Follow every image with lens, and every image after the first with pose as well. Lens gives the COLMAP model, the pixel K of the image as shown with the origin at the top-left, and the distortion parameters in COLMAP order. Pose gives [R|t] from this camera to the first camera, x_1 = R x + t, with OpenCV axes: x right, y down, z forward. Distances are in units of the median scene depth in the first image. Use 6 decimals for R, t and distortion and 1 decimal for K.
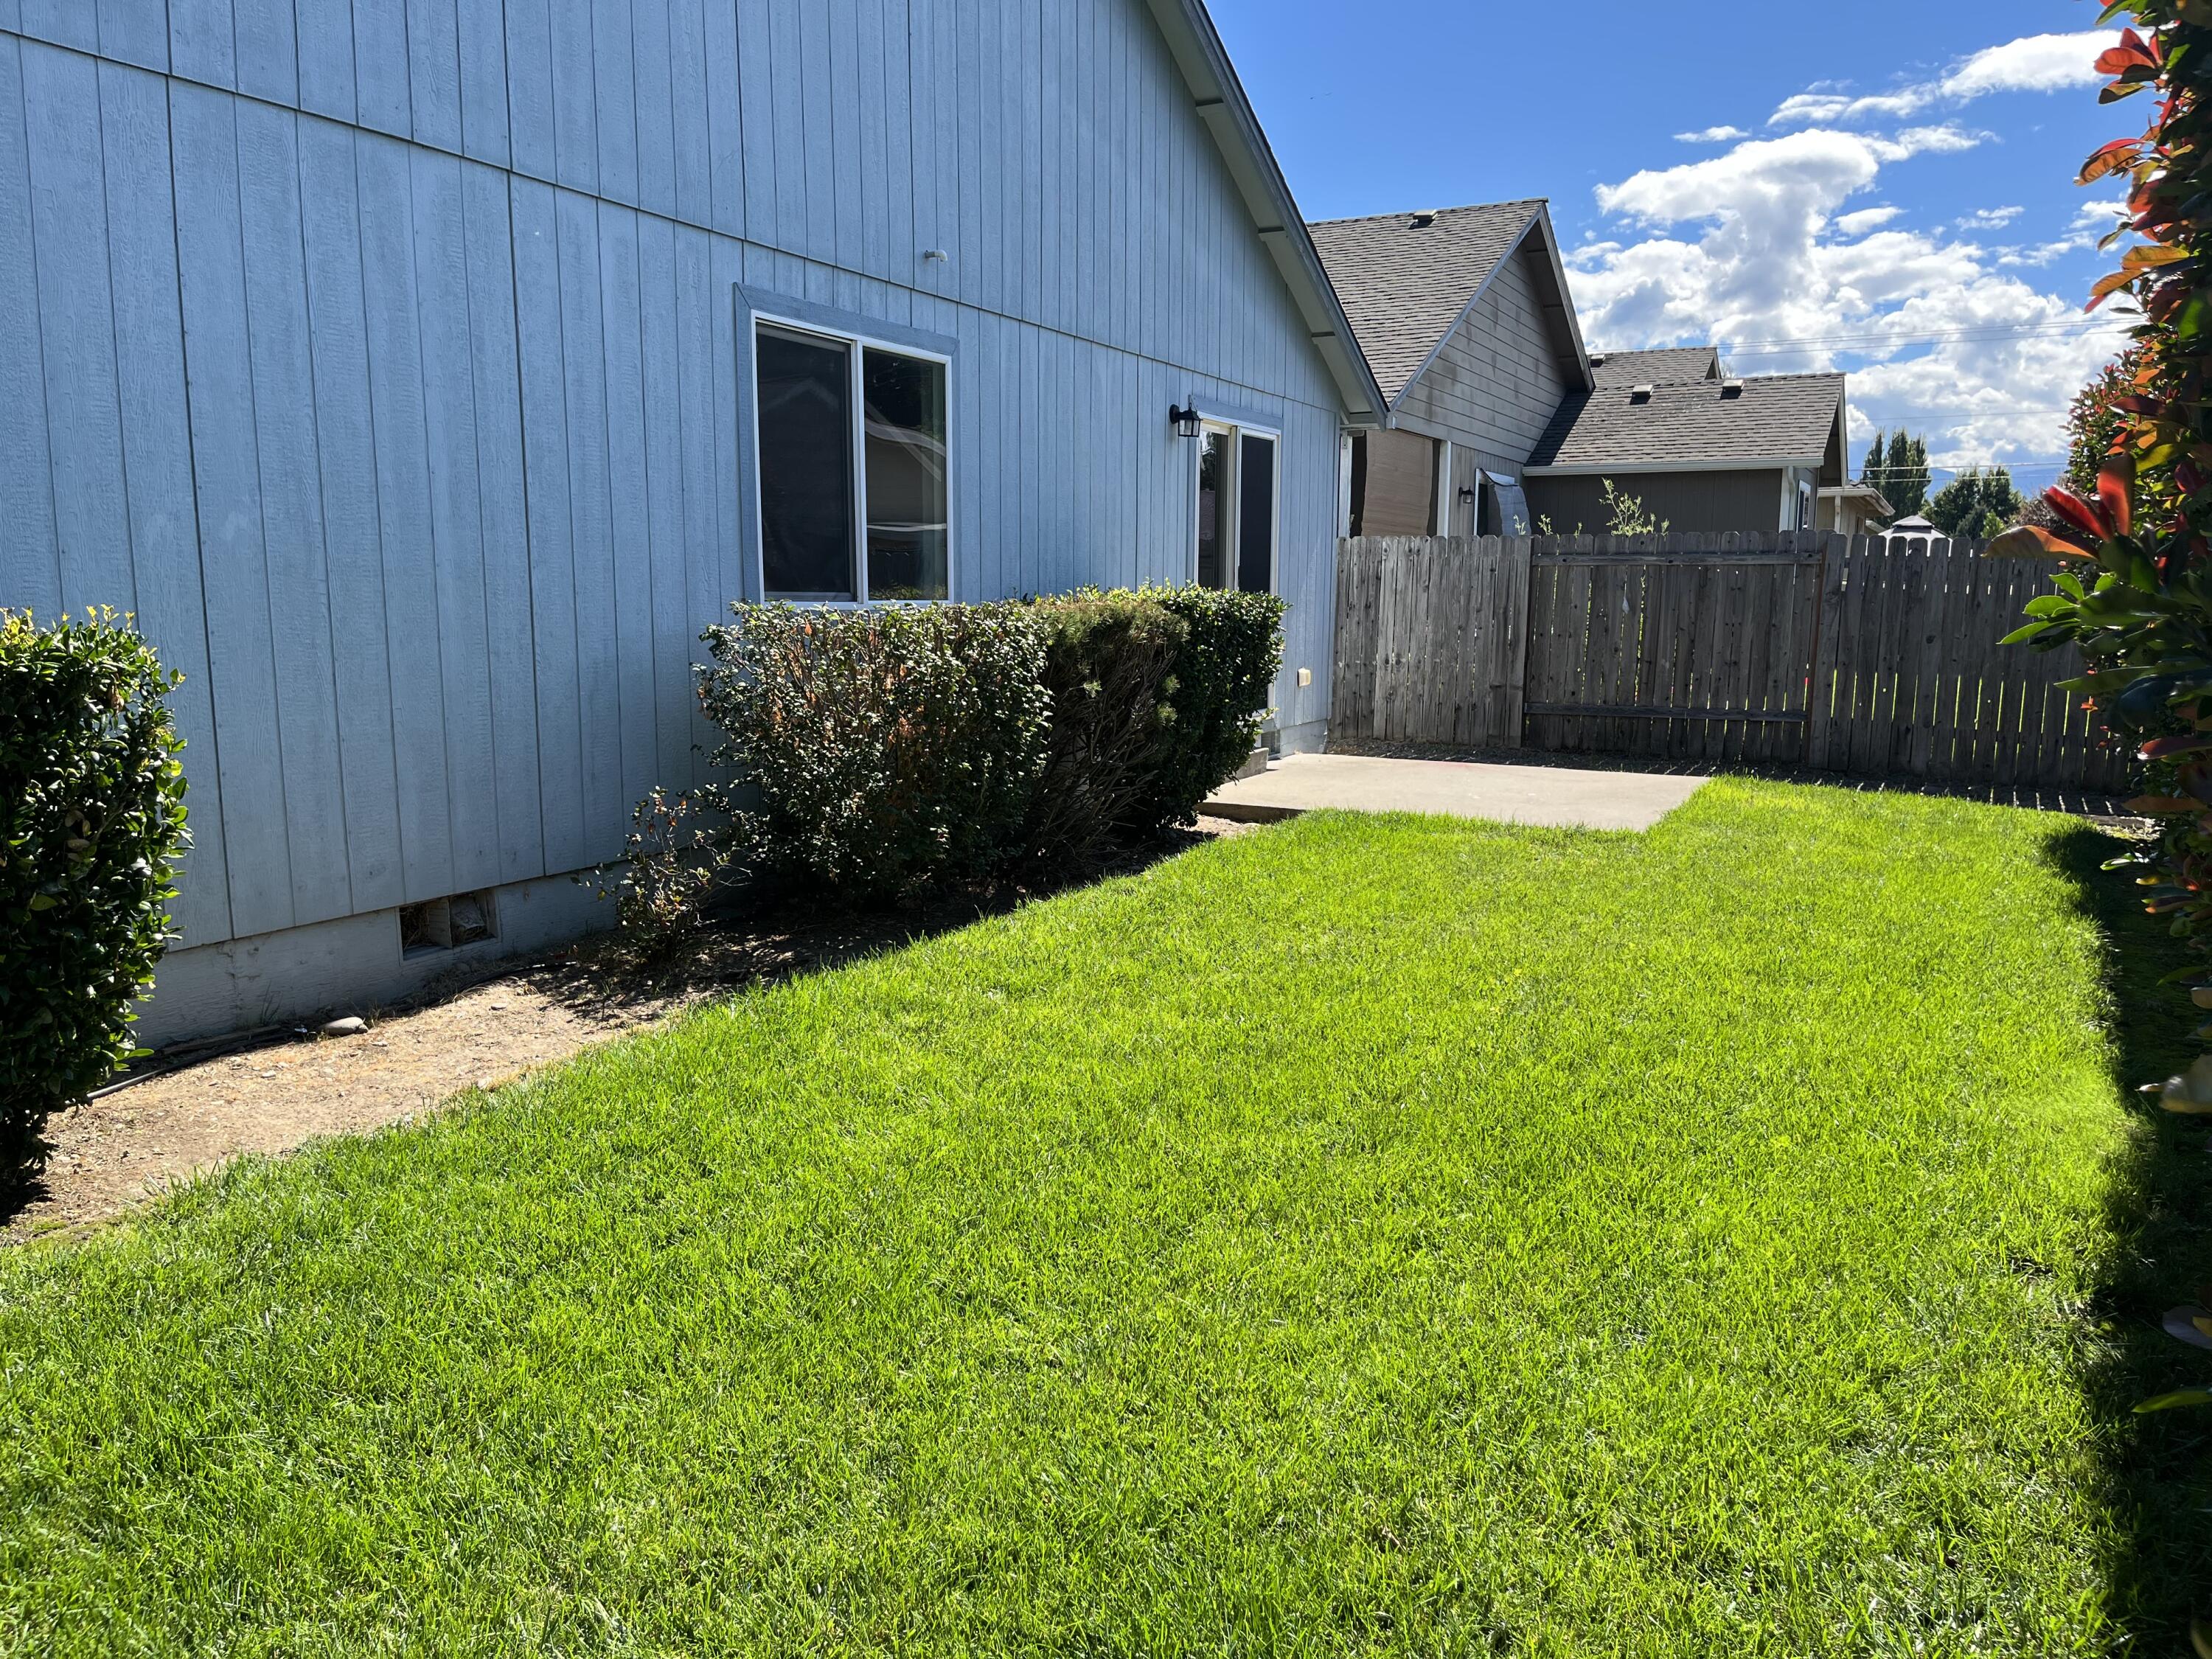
lens RADIAL K [[1672.5, 0, 1106.0], [0, 1672.5, 829.5], [0, 0, 1]] dist [0.076299, -0.104505]
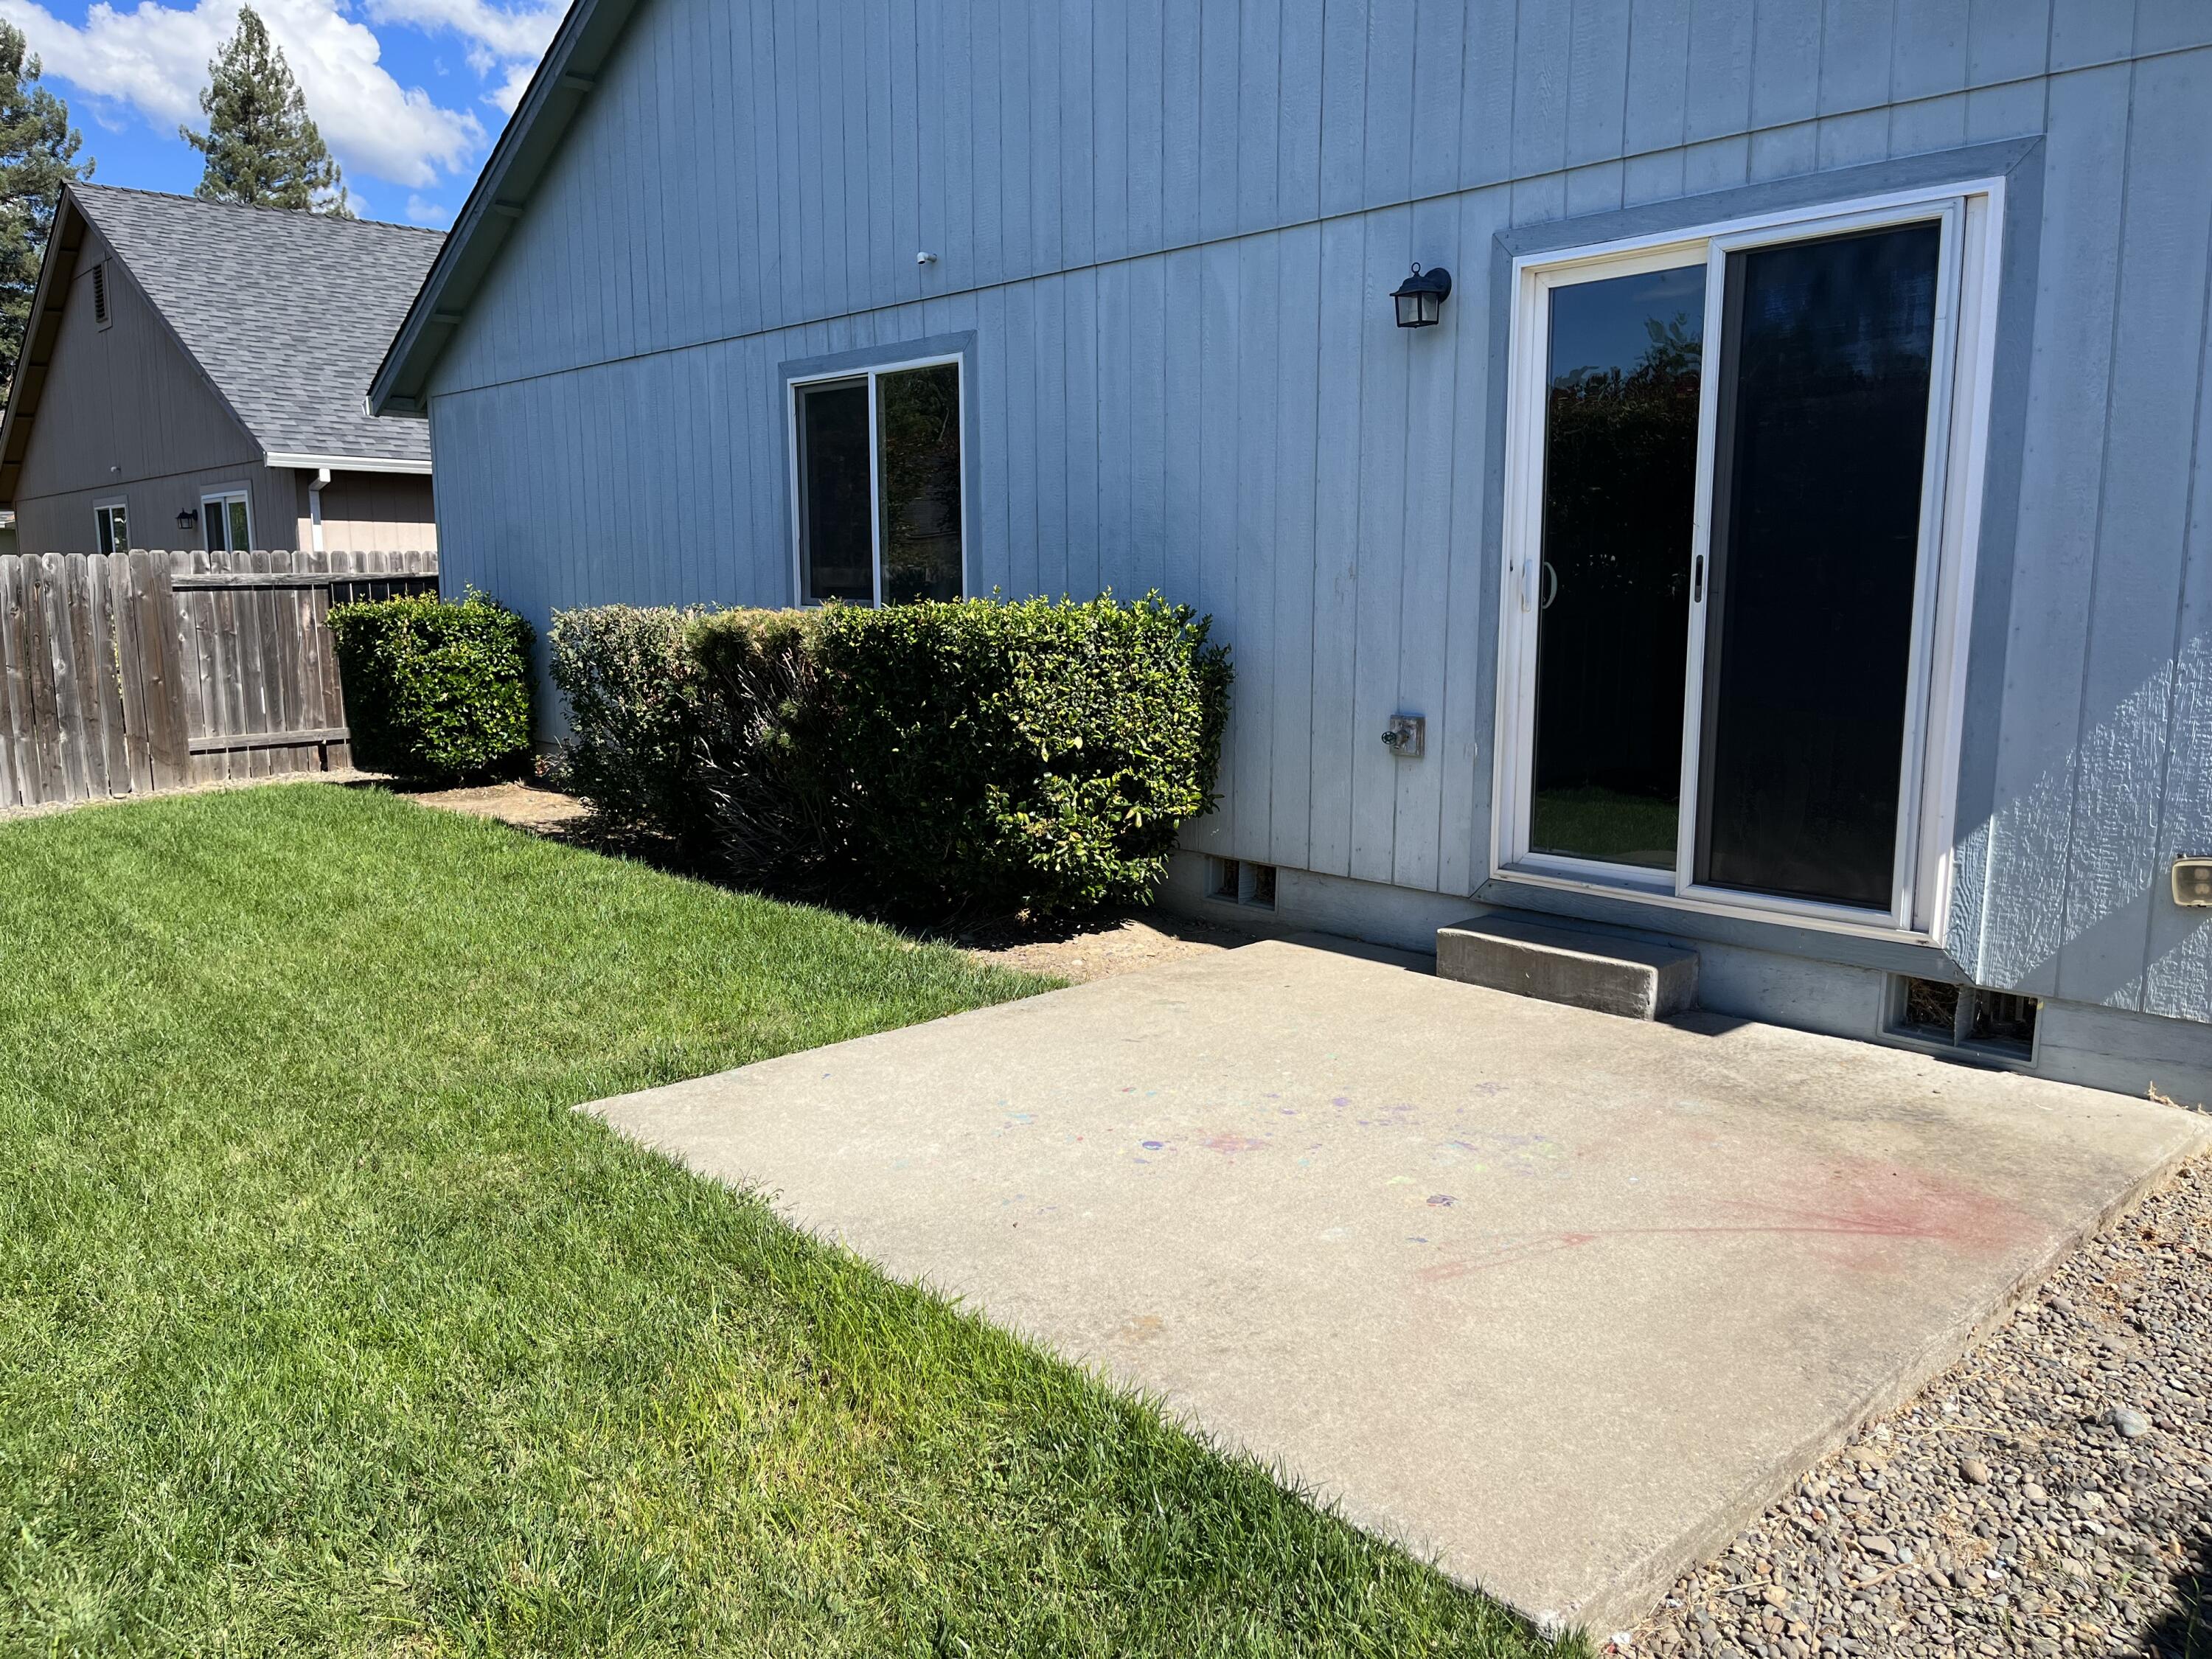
lens RADIAL K [[1658.1, 0, 1113.3], [0, 1658.1, 840.4], [0, 0, 1]] dist [0.086916, -0.121231]
pose [[-0.367624, 0.147537, -0.918197, 1.010132], [-0.134511, 0.968517, 0.209478, -0.287401], [0.920196, 0.200516, -0.336204, 1.870026]]
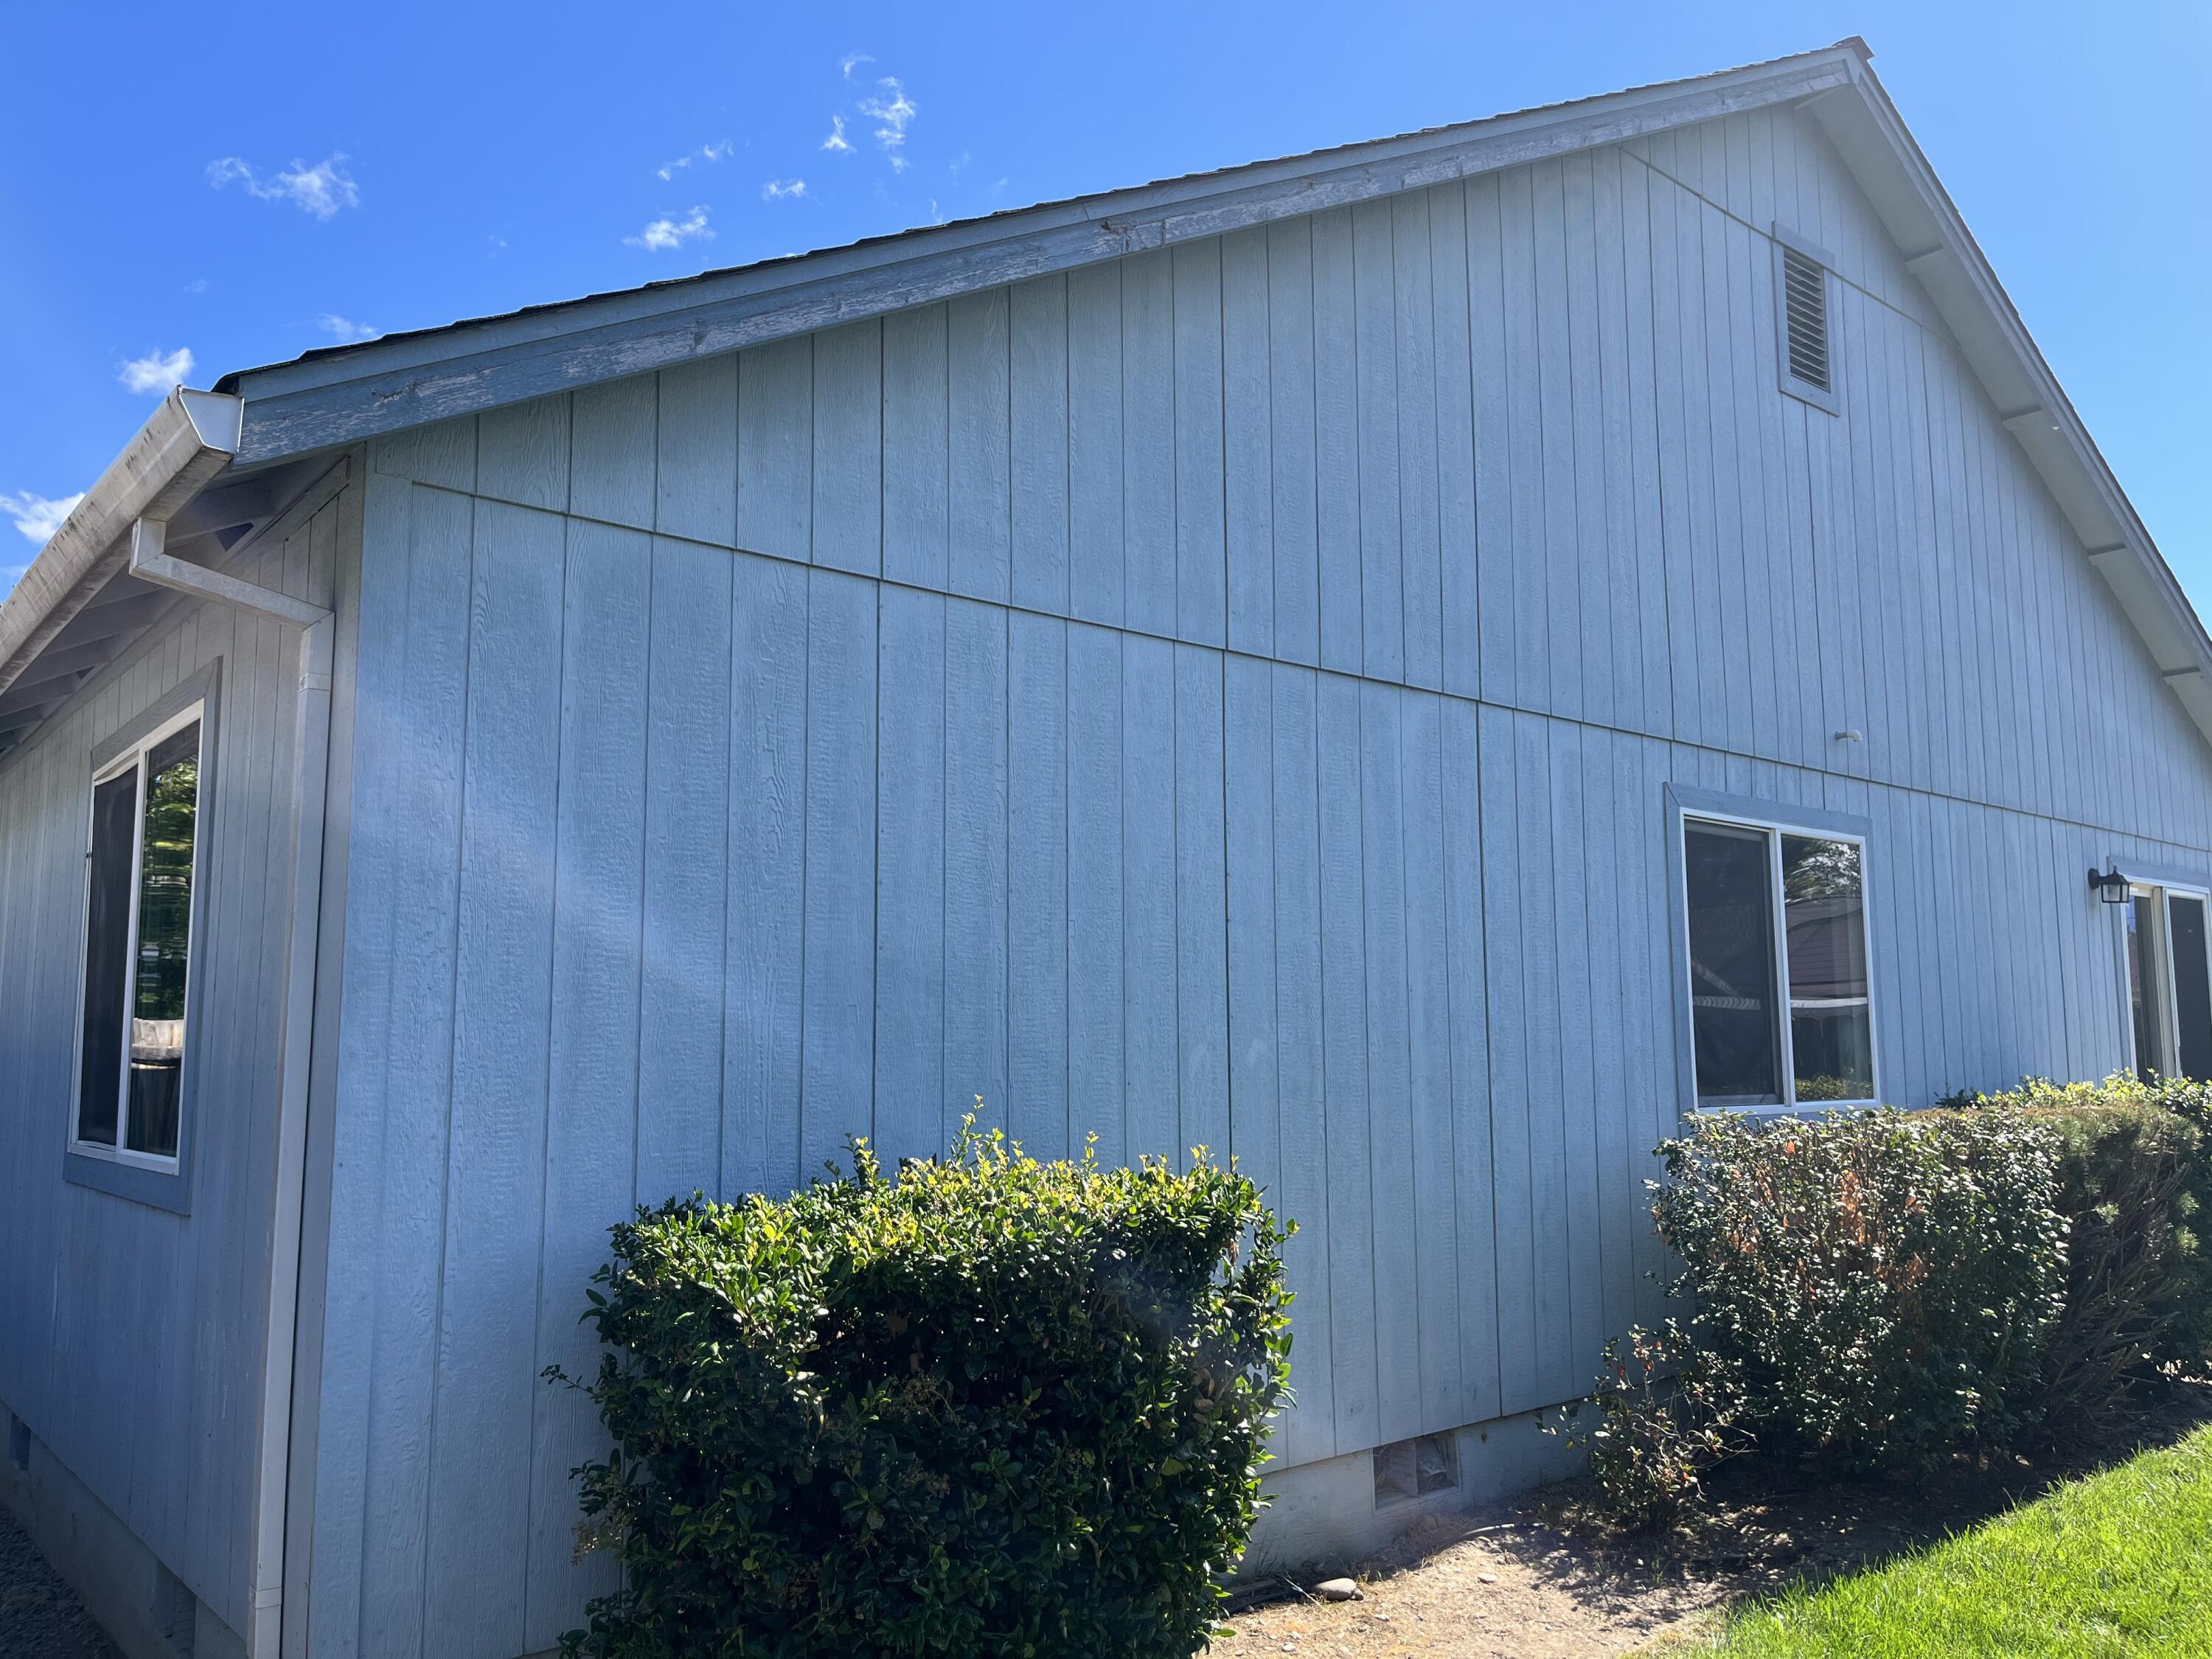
lens RADIAL K [[1658.1, 0, 1113.3], [0, 1658.1, 840.4], [0, 0, 1]] dist [0.086916, -0.121231]
pose [[0.920912, -0.057091, -0.385566, -0.151076], [-0.046090, 0.966324, -0.253169, -0.033464], [0.387035, 0.250917, 0.887268, 0.026662]]
